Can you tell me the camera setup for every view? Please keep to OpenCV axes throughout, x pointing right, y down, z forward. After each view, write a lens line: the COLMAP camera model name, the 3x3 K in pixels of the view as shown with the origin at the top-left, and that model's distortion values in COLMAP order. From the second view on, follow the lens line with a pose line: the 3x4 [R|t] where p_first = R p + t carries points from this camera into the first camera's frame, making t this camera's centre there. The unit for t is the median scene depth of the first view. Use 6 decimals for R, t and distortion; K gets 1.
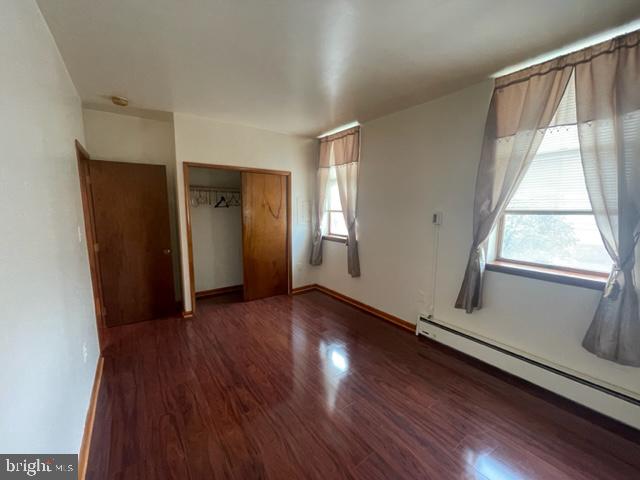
lens RADIAL K [[258.7, 0, 318.4], [0, 258.7, 242.5], [0, 0, 1]] dist [-0.038305, -0.000197]
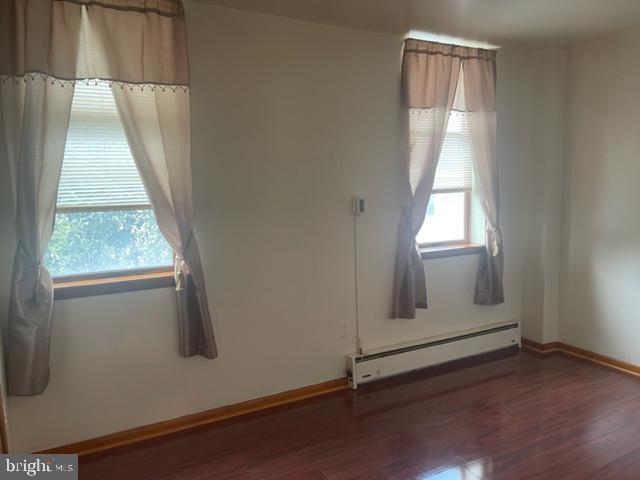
lens RADIAL K [[495.4, 0, 320.3], [0, 495.4, 221.7], [0, 0, 1]] dist [0.000795, 0.000174]
pose [[0.098509, -0.095441, 0.990549, -0.918918], [0.146285, 0.985966, 0.080451, -0.182897], [-0.984326, 0.136978, 0.111088, 1.018967]]
